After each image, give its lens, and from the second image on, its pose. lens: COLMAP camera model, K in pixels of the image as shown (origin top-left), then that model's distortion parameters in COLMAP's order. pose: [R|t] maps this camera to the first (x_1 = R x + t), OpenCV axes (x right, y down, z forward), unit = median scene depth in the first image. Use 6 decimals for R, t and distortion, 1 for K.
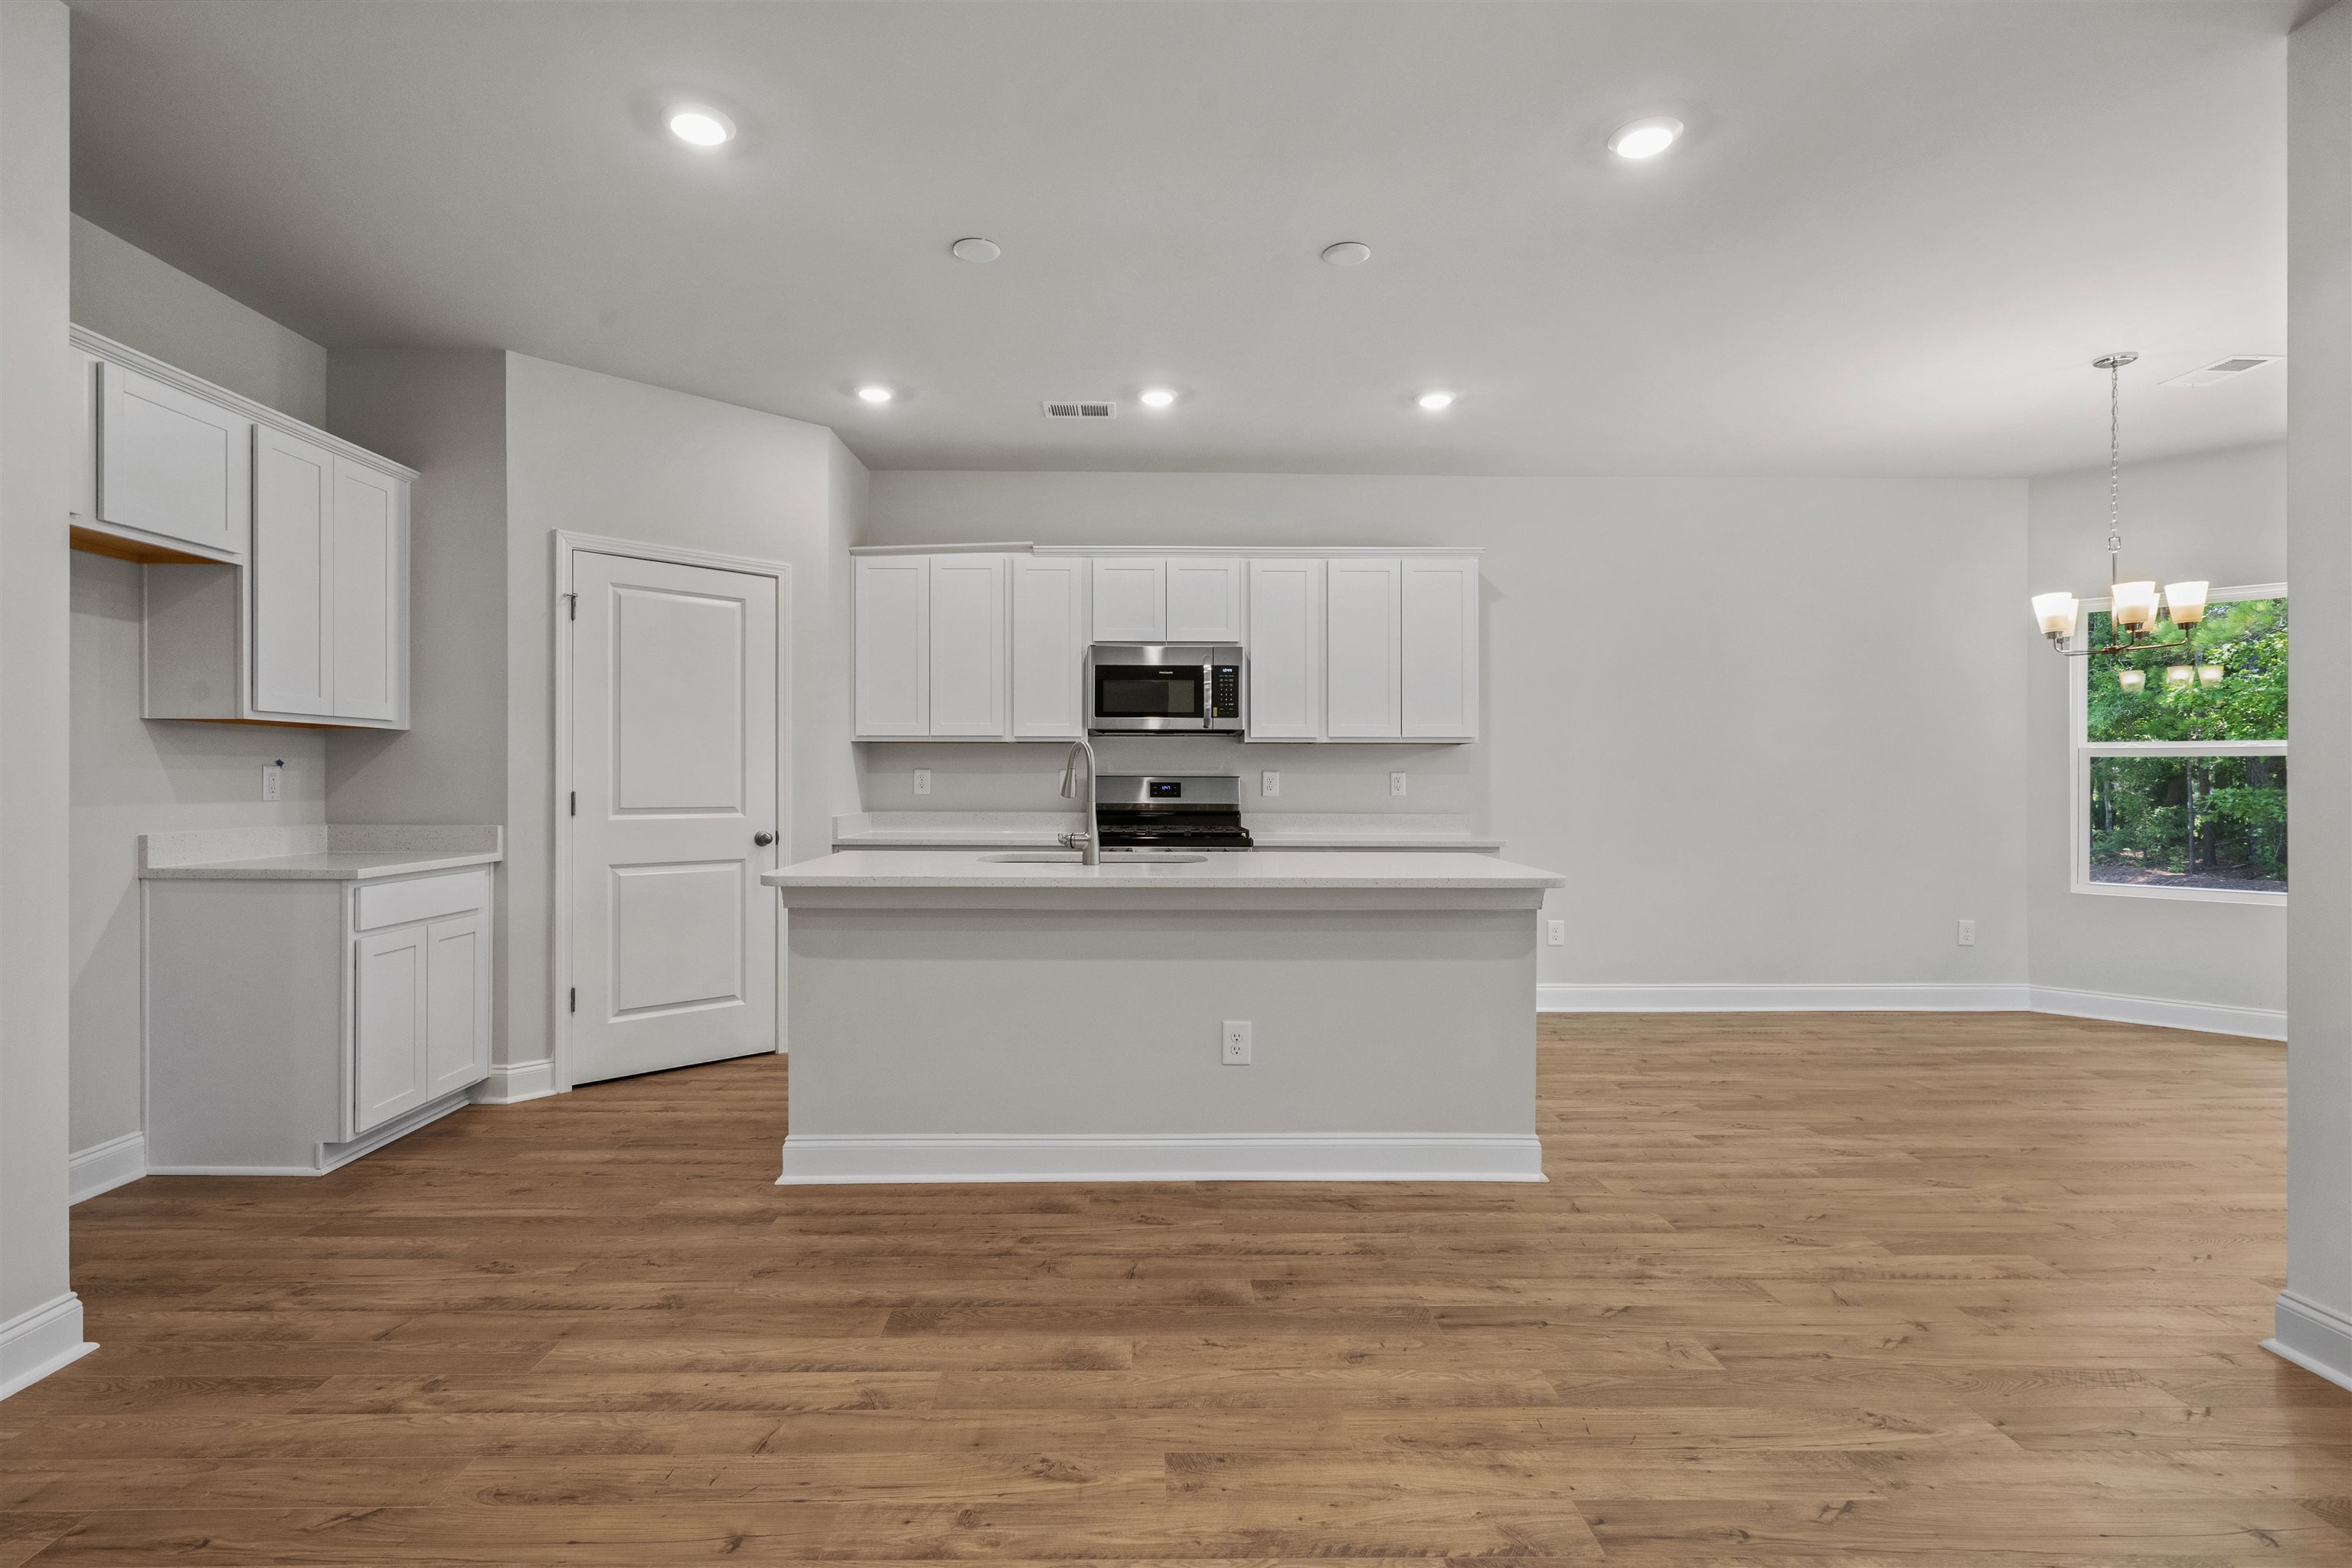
lens RADIAL K [[1058.5, 0, 1223.8], [0, 1058.5, 762.4], [0, 0, 1]] dist [-0.003171, 0.001335]
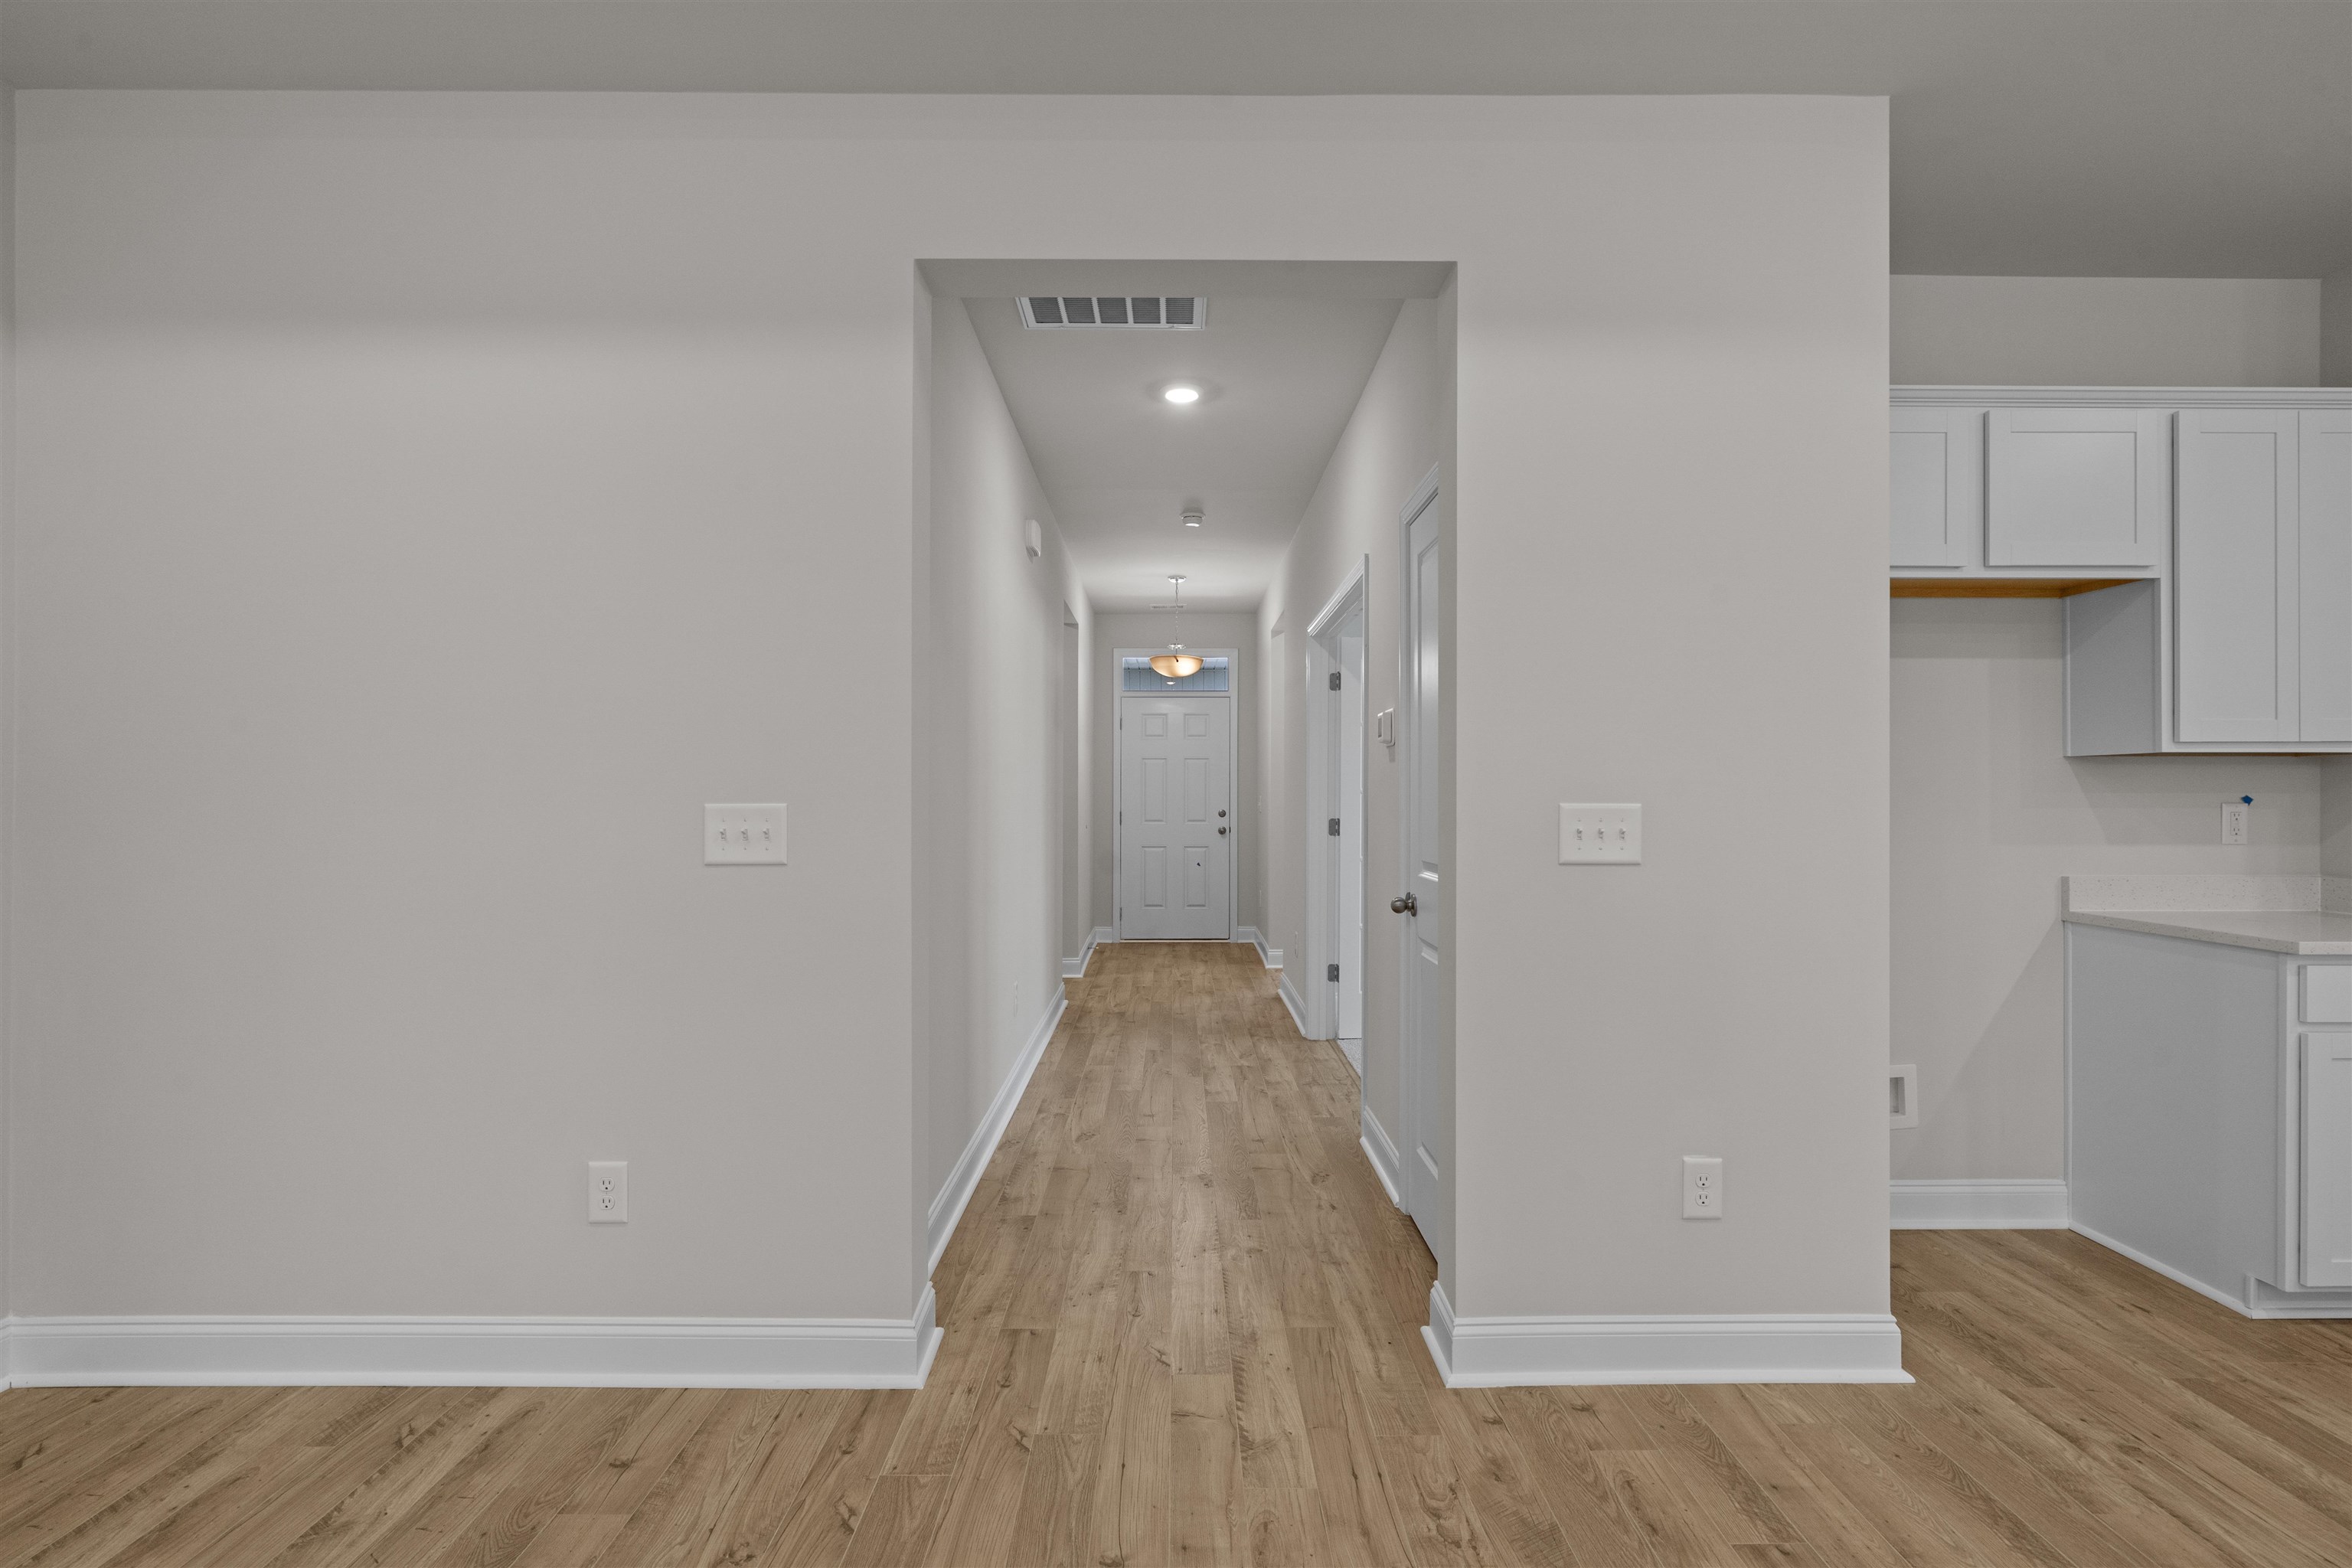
lens RADIAL K [[1058.5, 0, 1159.6], [0, 1058.5, 784.7], [0, 0, 1]] dist [-0.003171, 0.001335]
pose [[-0.068777, -0.009721, -0.997585, 0.006642], [0.010639, 0.999889, -0.010477, -0.014154], [0.997575, -0.011334, -0.068666, 0.230644]]
